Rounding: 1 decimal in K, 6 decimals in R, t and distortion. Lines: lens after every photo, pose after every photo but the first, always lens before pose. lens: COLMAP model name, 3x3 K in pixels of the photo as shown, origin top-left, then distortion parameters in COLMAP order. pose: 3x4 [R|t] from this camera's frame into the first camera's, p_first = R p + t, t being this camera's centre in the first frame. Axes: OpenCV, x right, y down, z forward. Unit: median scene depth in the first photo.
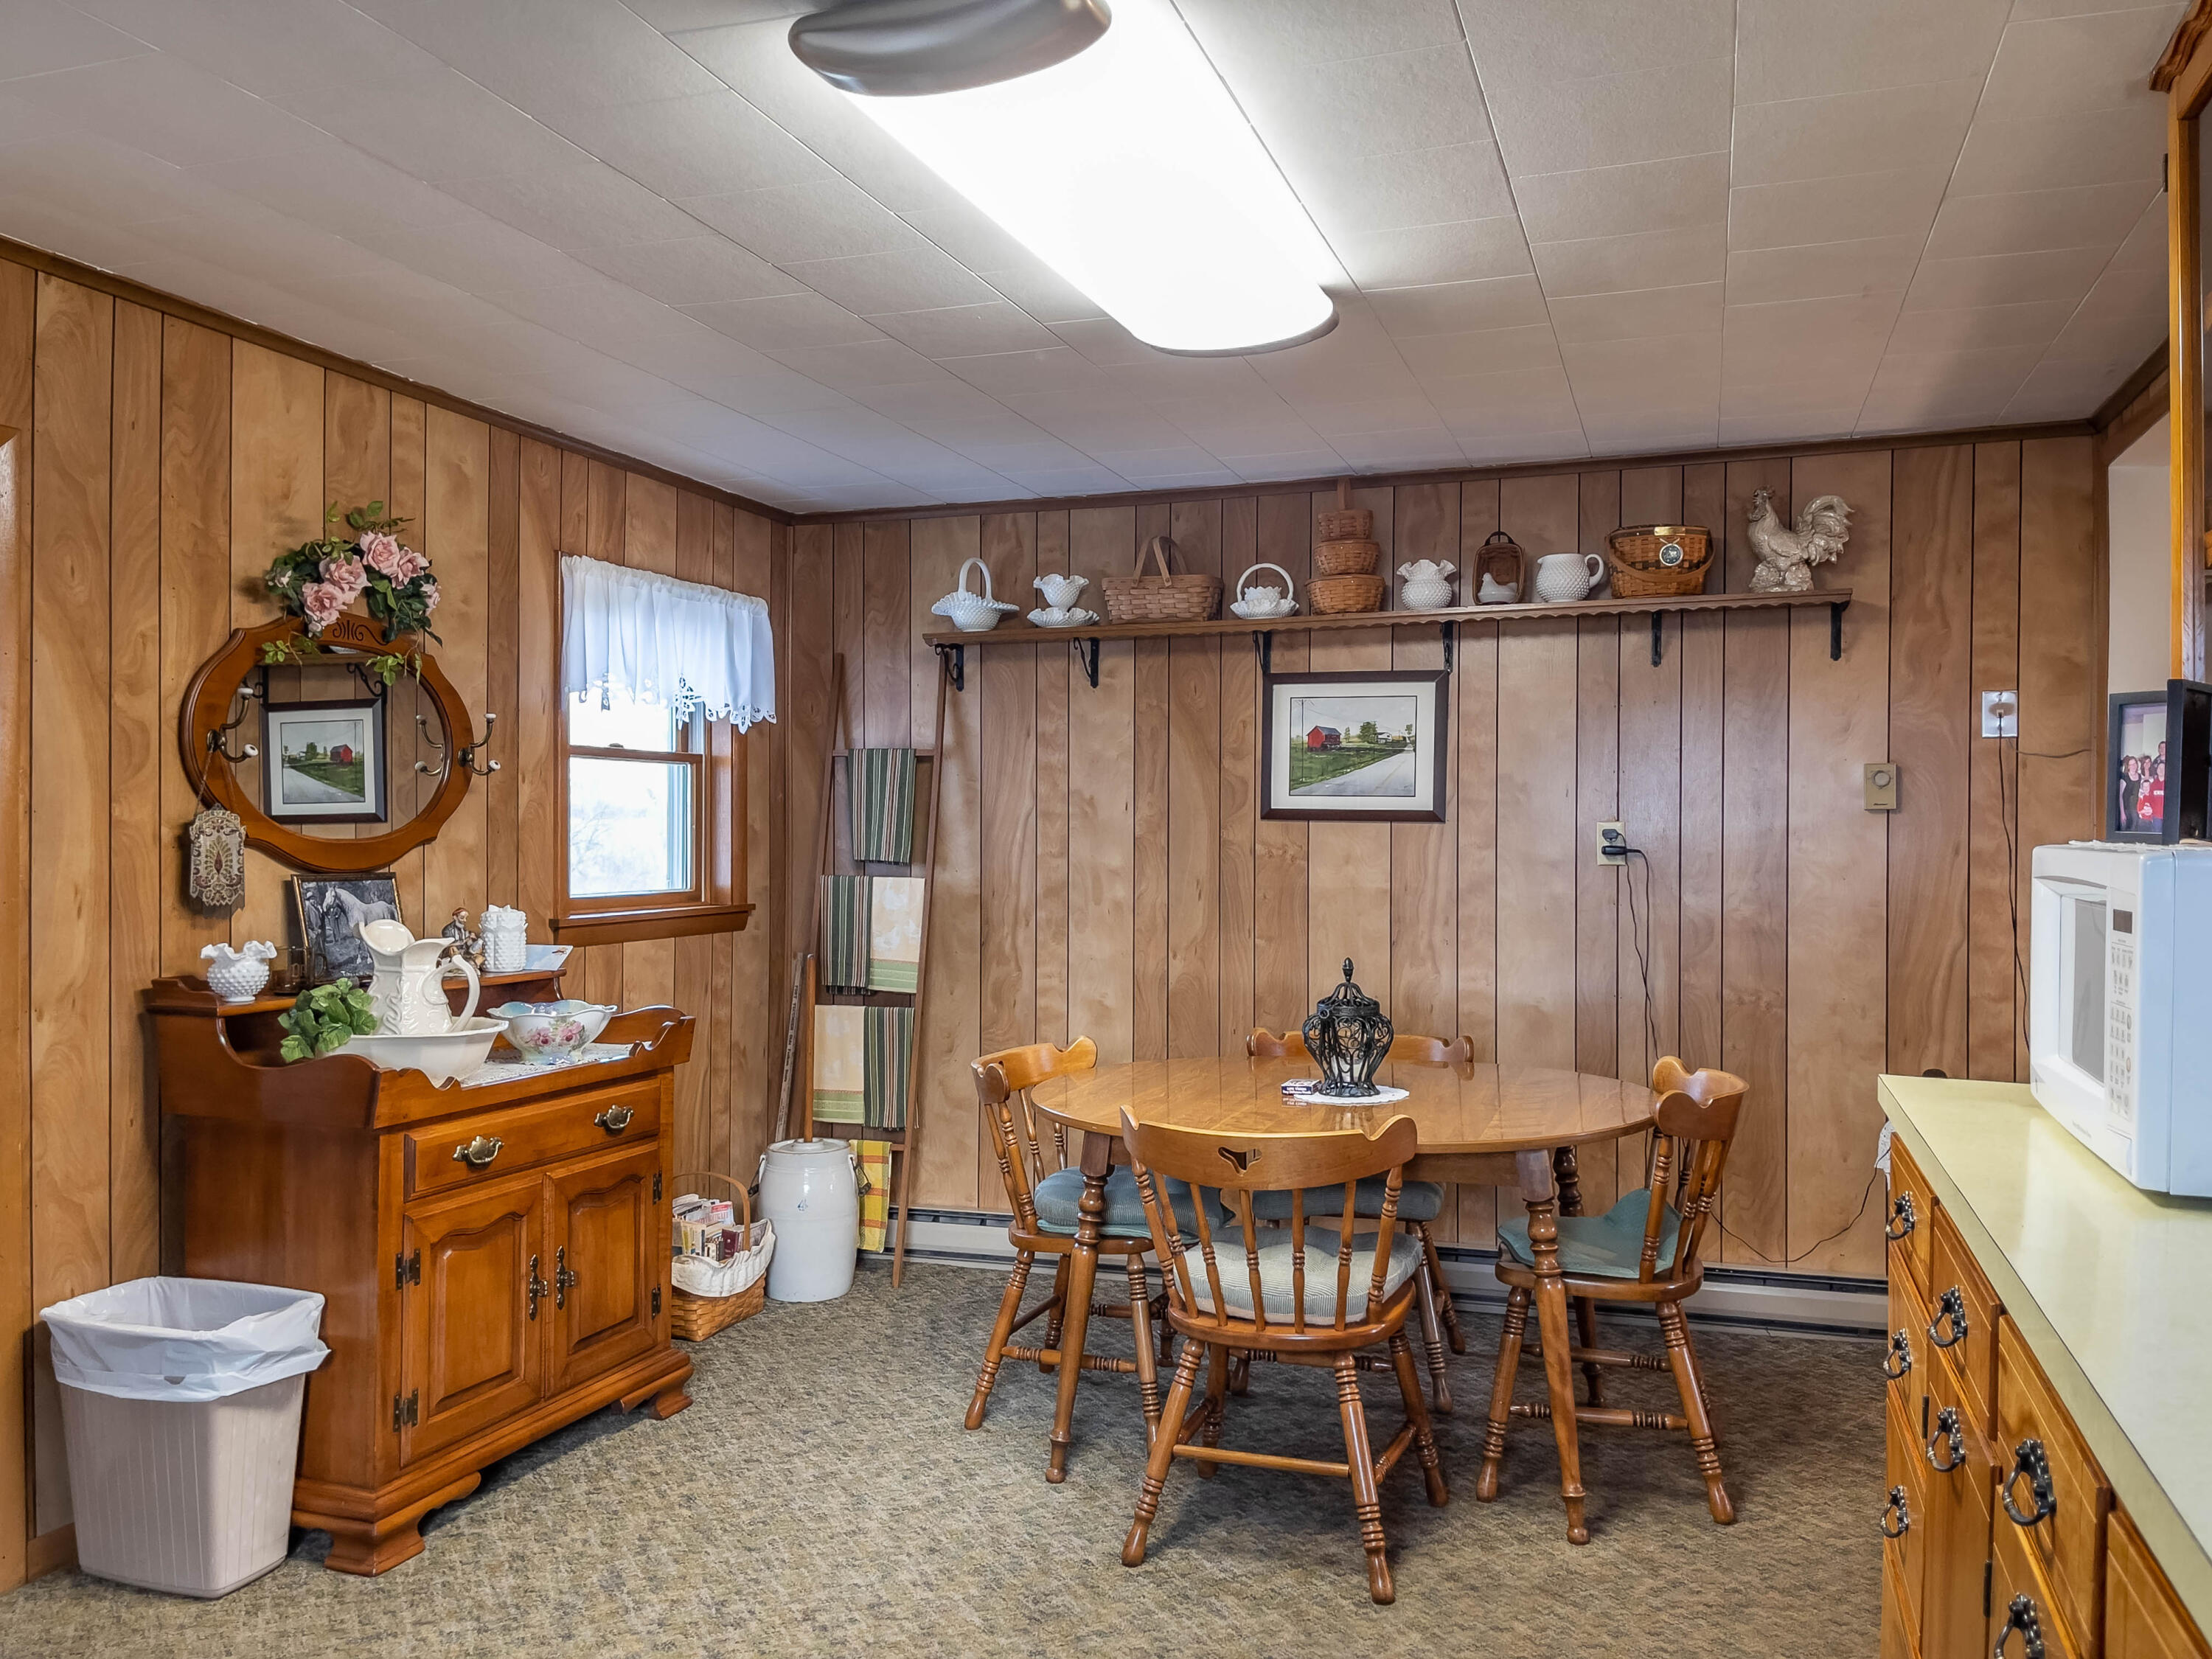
lens RADIAL K [[1732.1, 0, 1112.8], [0, 1732.1, 833.9], [0, 0, 1]] dist [0.080959, -0.115369]
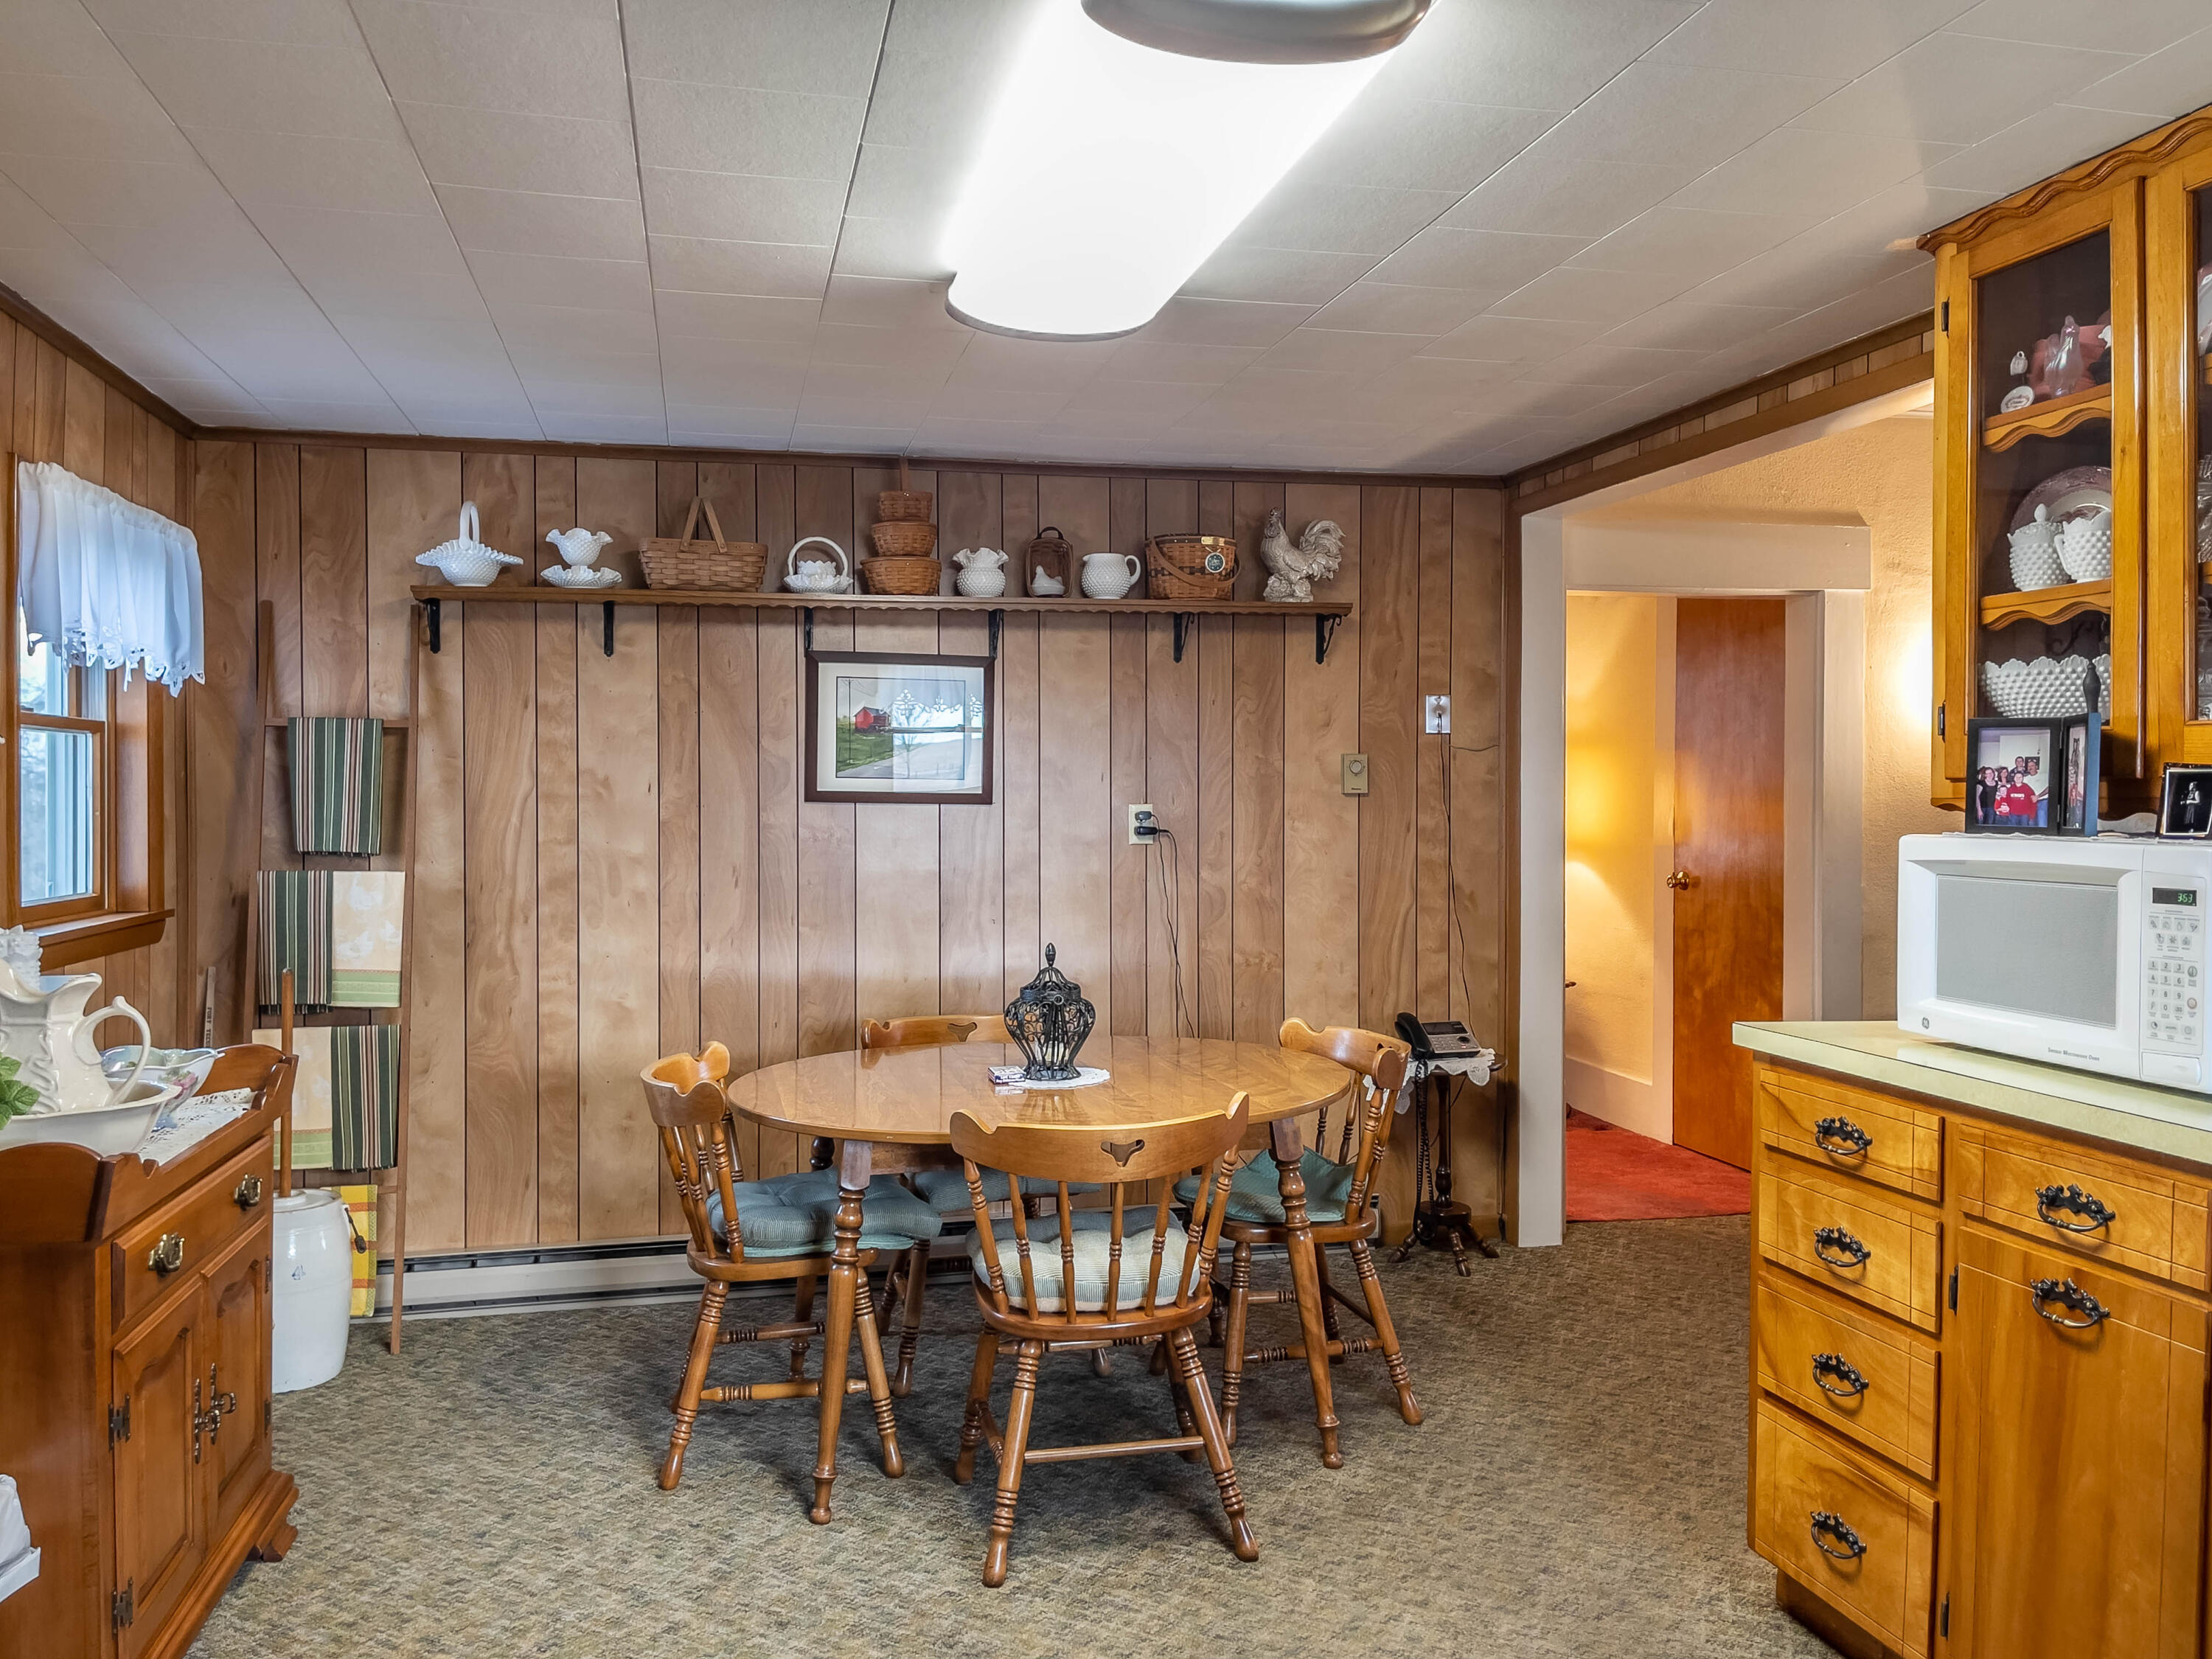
lens RADIAL K [[1722.3, 0, 1083.8], [0, 1722.3, 811.3], [0, 0, 1]] dist [0.055155, -0.069438]
pose [[0.851178, -0.006181, 0.524840, -0.295197], [0.003040, 0.999972, 0.006845, -0.009650], [-0.524868, -0.004231, 0.851173, 0.107701]]
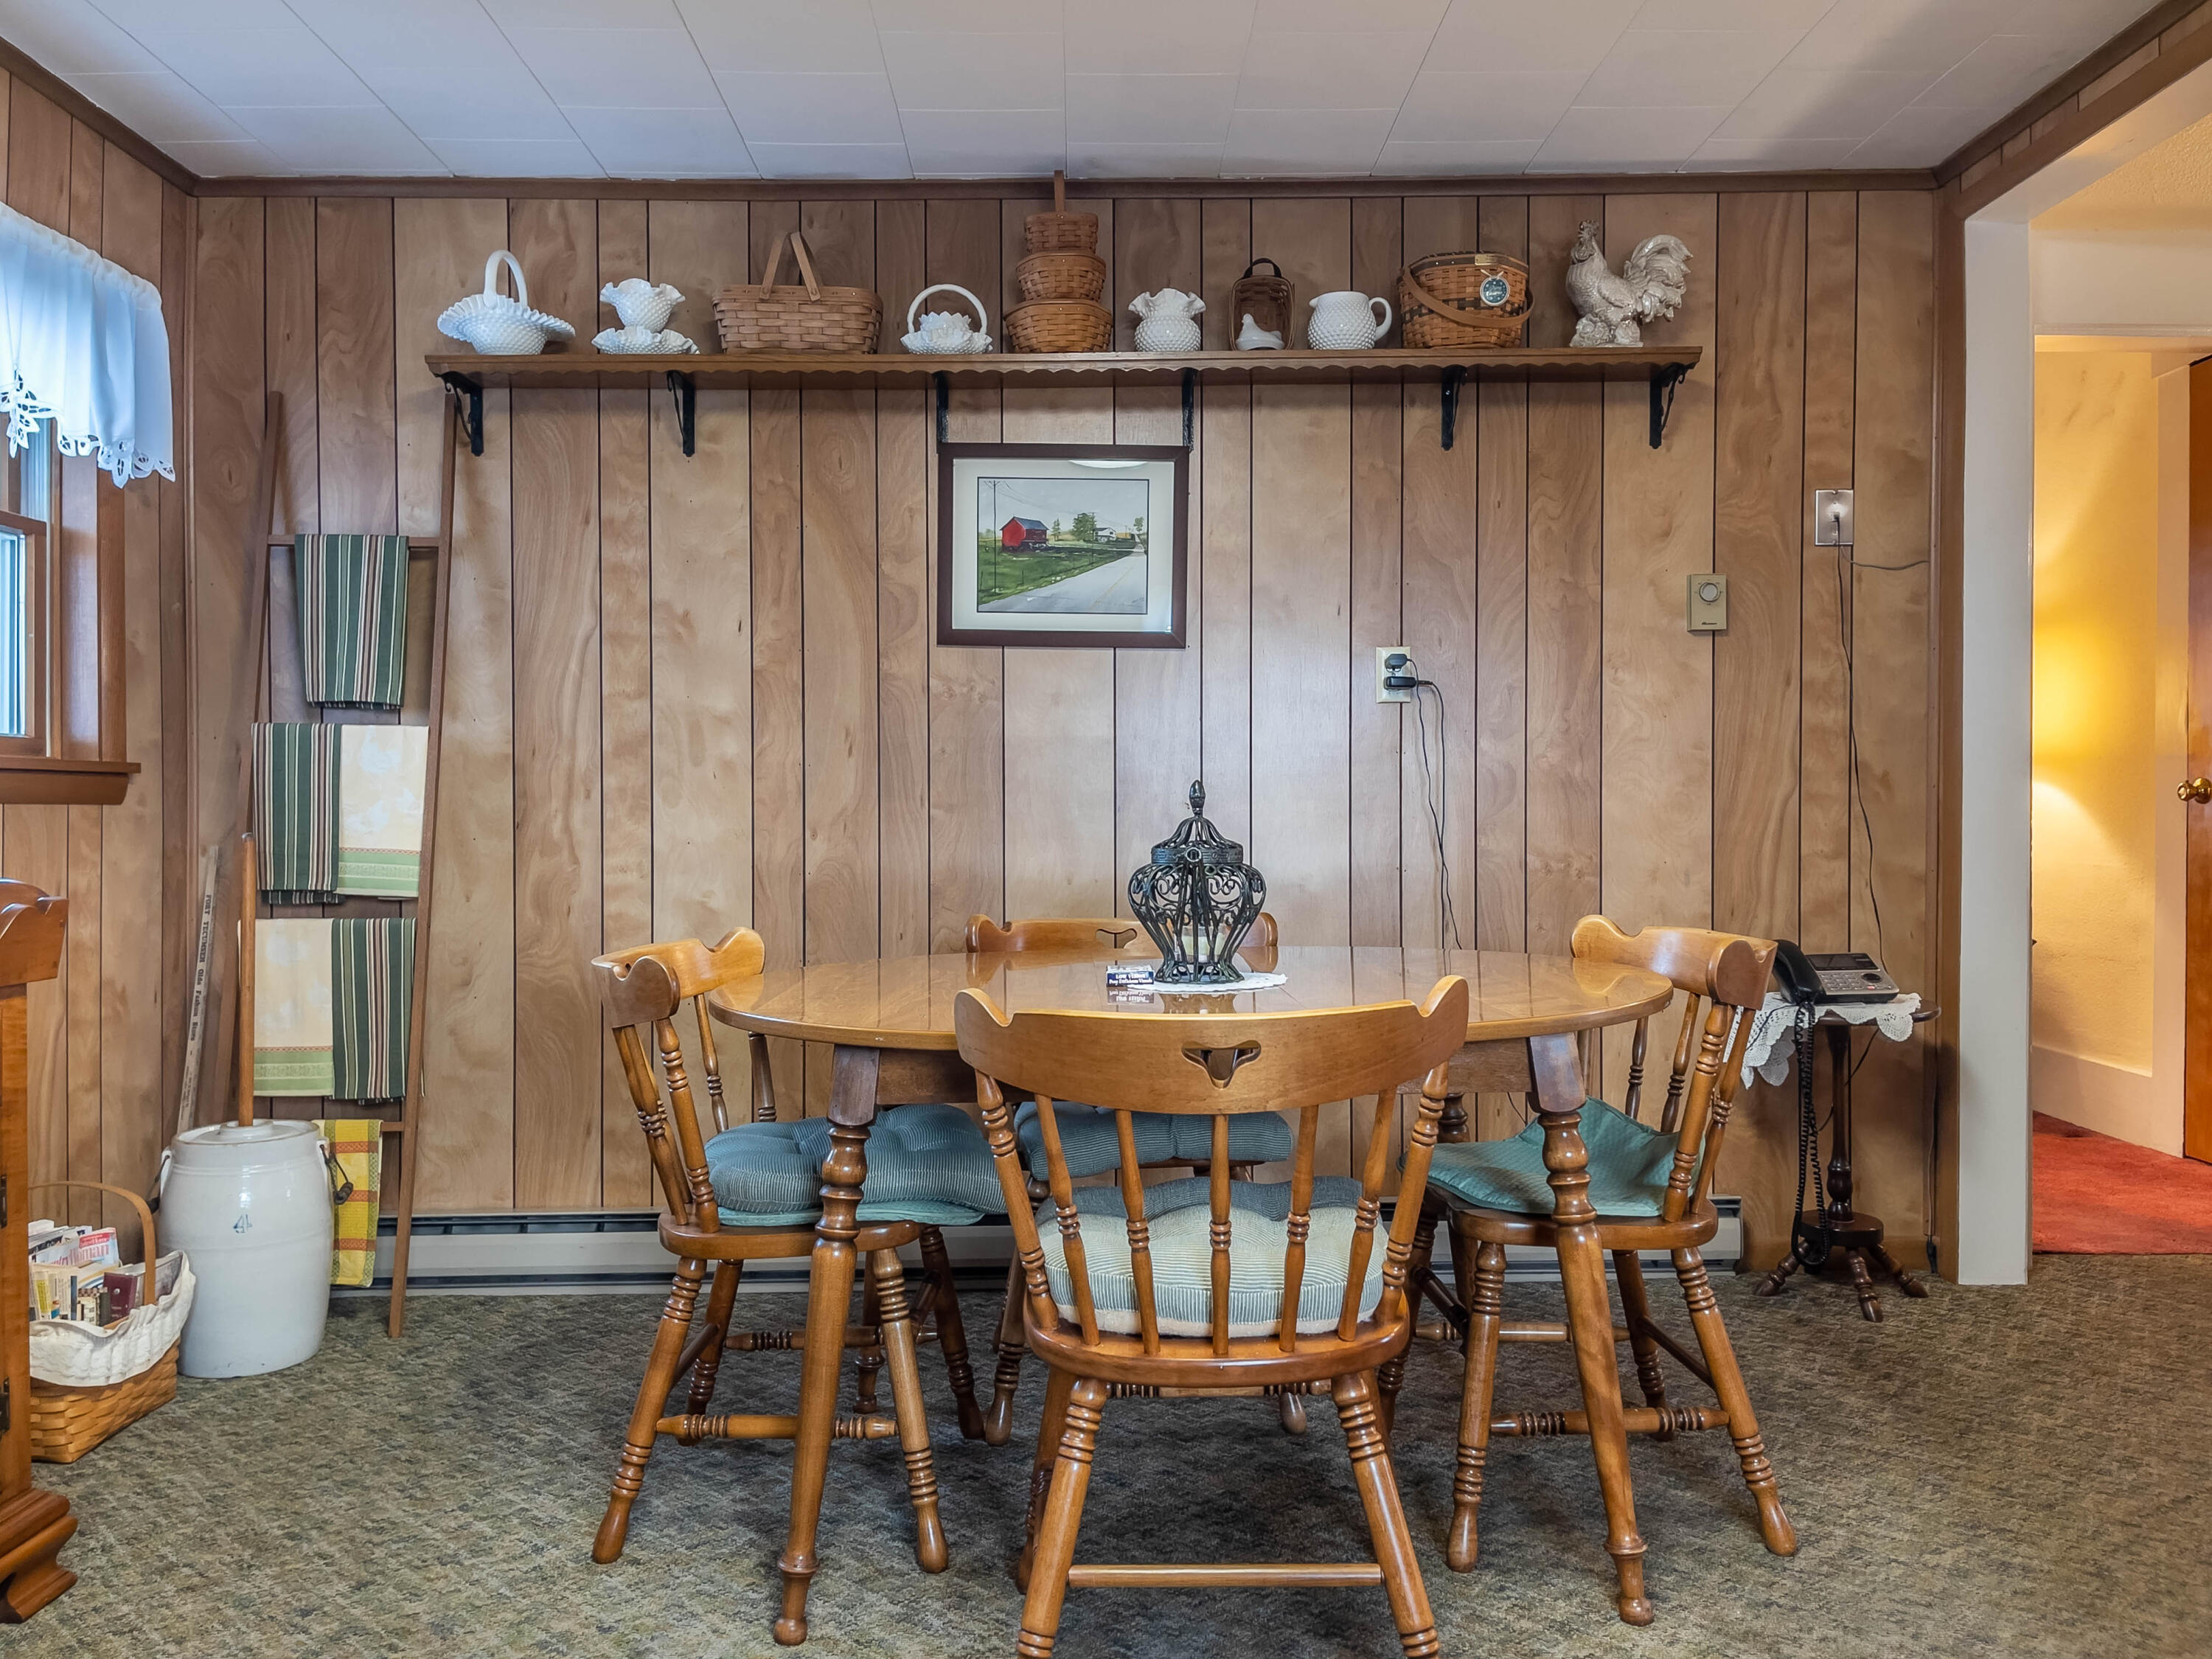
lens RADIAL K [[1704.1, 0, 1098.6], [0, 1704.1, 834.3], [0, 0, 1]] dist [0.075064, -0.101913]
pose [[0.941085, -0.006624, 0.338107, -0.097531], [0.004324, 0.999962, 0.007556, 0.069141], [-0.338144, -0.005649, 0.941077, 0.309851]]
